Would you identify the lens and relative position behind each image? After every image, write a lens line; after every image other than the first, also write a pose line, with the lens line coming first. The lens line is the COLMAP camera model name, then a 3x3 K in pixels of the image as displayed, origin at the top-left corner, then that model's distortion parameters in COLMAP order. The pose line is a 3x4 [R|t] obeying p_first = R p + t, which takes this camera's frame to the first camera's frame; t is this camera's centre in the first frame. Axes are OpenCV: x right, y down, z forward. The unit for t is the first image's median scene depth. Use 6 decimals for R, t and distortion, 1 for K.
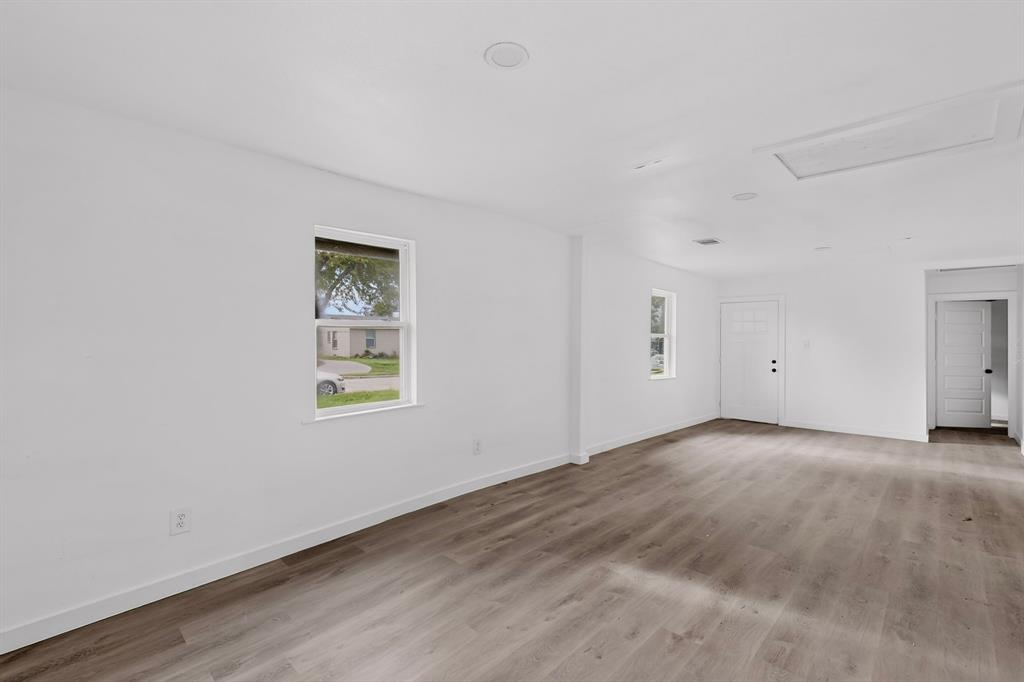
lens RADIAL K [[449.6, 0, 515.0], [0, 449.6, 341.5], [0, 0, 1]] dist [-0.001756, 0.000841]
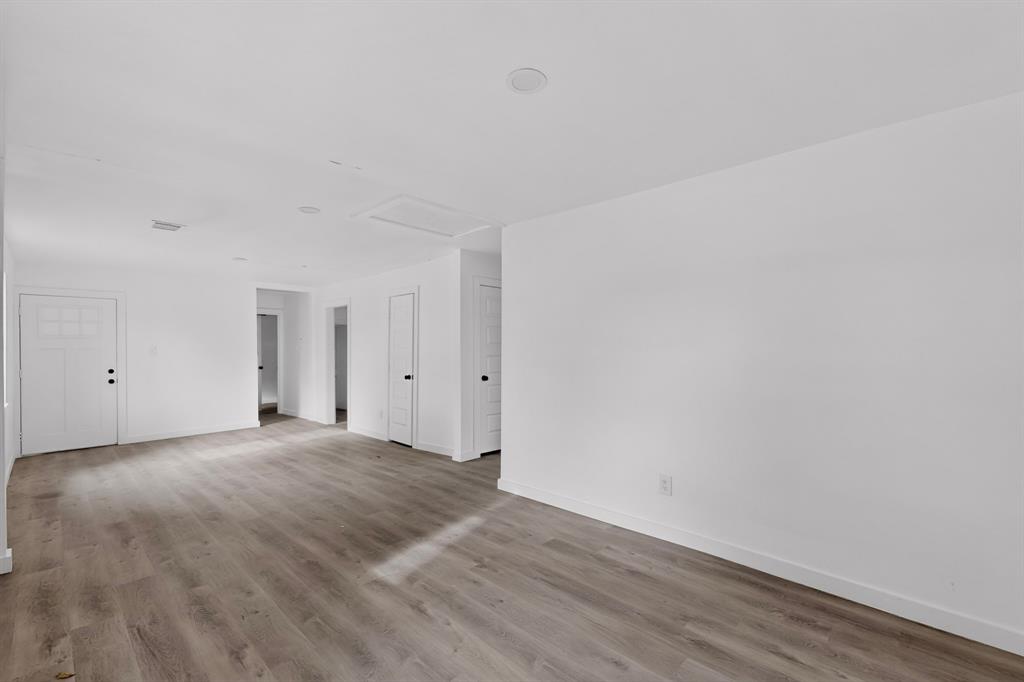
lens RADIAL K [[438.5, 0, 512.8], [0, 438.5, 348.0], [0, 0, 1]] dist [-0.002506, 0.000114]
pose [[-0.008818, -0.008633, 0.999924, -0.635926], [0.001262, 0.999962, 0.008645, -0.011649], [-0.999960, 0.001338, -0.008807, 0.592364]]
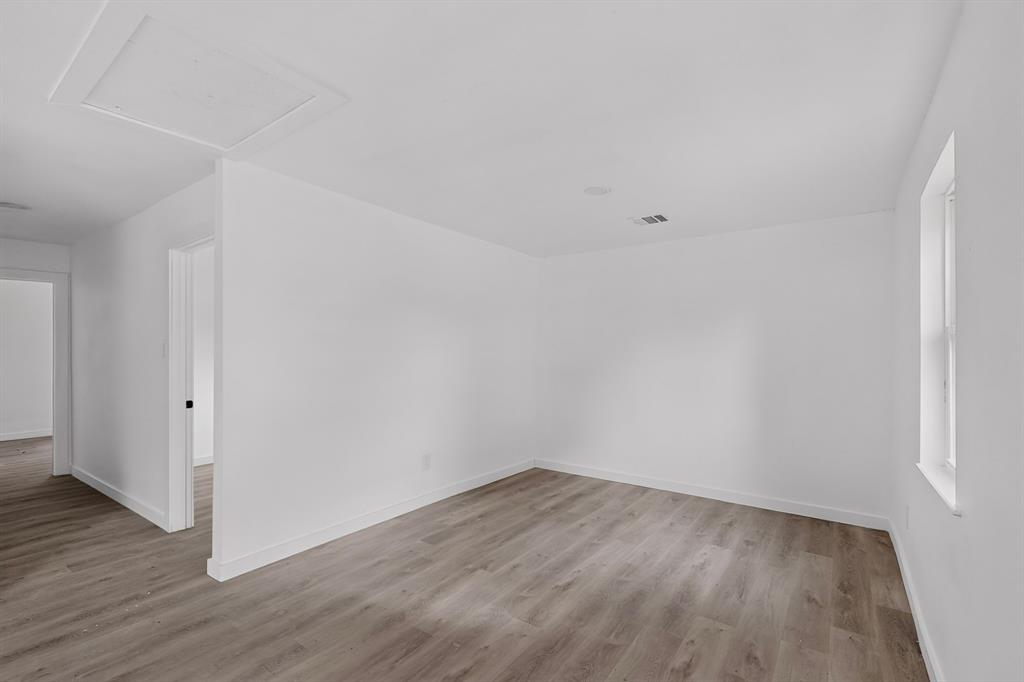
lens RADIAL K [[455.3, 0, 512.0], [0, 455.3, 341.0], [0, 0, 1]] dist [0.002178, 0.000087]
pose [[-0.991651, -0.010637, -0.128511, 0.301173], [-0.008540, 0.999821, -0.016858, -0.009854], [0.128667, -0.015620, -0.991565, 1.569757]]
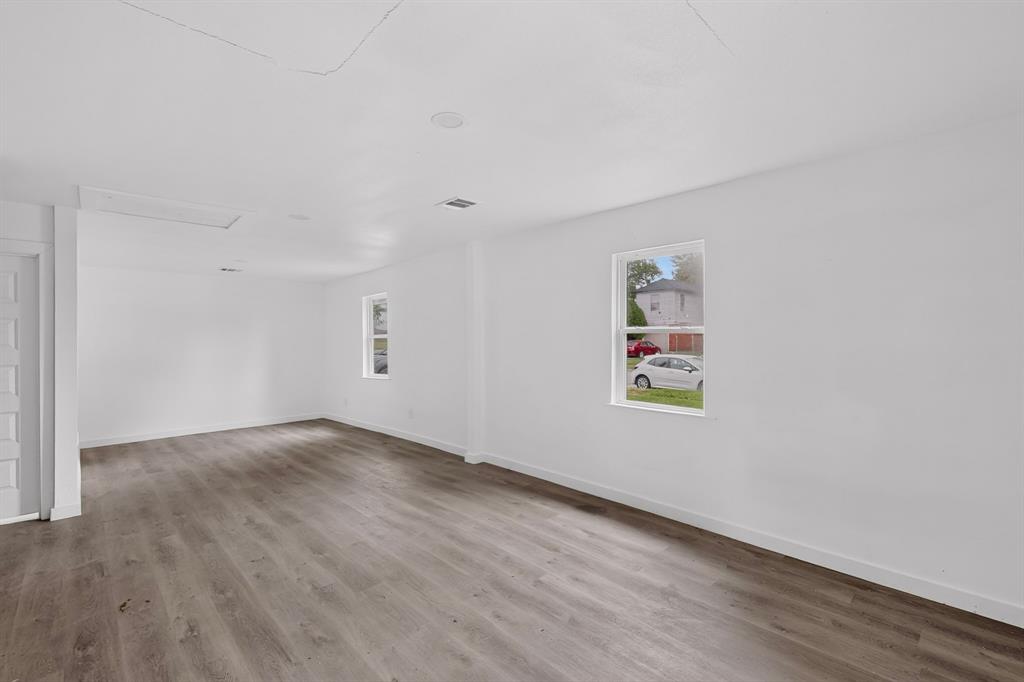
lens RADIAL K [[438.5, 0, 512.8], [0, 438.5, 348.0], [0, 0, 1]] dist [-0.002506, 0.000114]
pose [[-0.025457, -0.000776, -0.999676, 1.845661], [0.010311, 0.999946, -0.001039, 0.013238], [0.999623, -0.010334, -0.025447, 1.795313]]
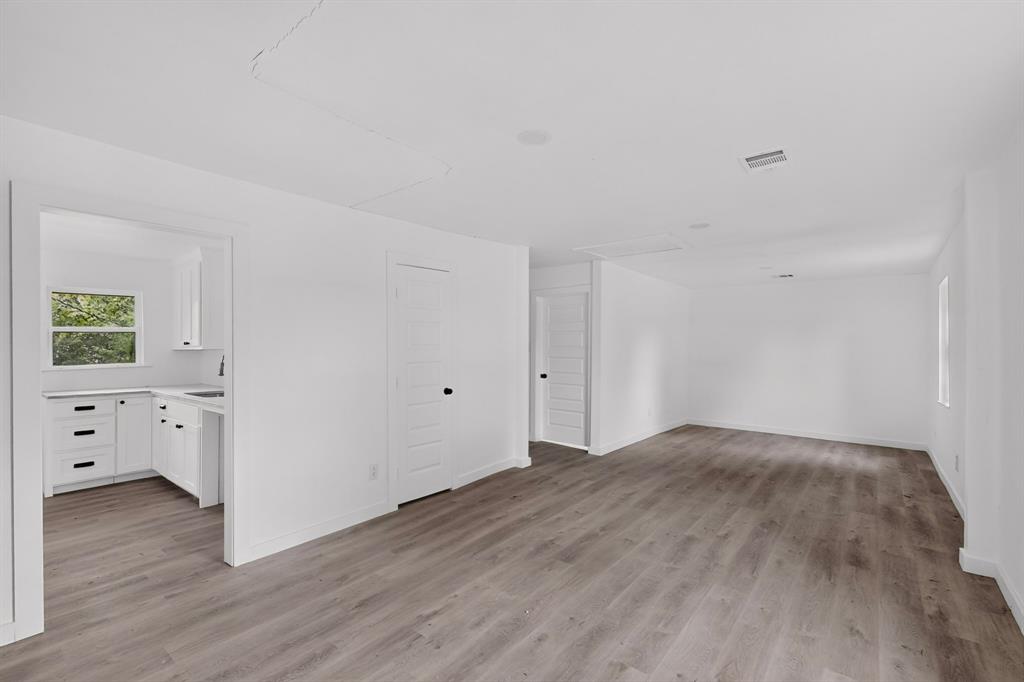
lens RADIAL K [[449.6, 0, 515.0], [0, 449.6, 341.5], [0, 0, 1]] dist [-0.001756, 0.000841]
pose [[-0.996024, -0.025698, -0.085298, 1.247832], [-0.024558, 0.999595, -0.014384, 0.004918], [0.085633, -0.012232, -0.996252, 2.434584]]
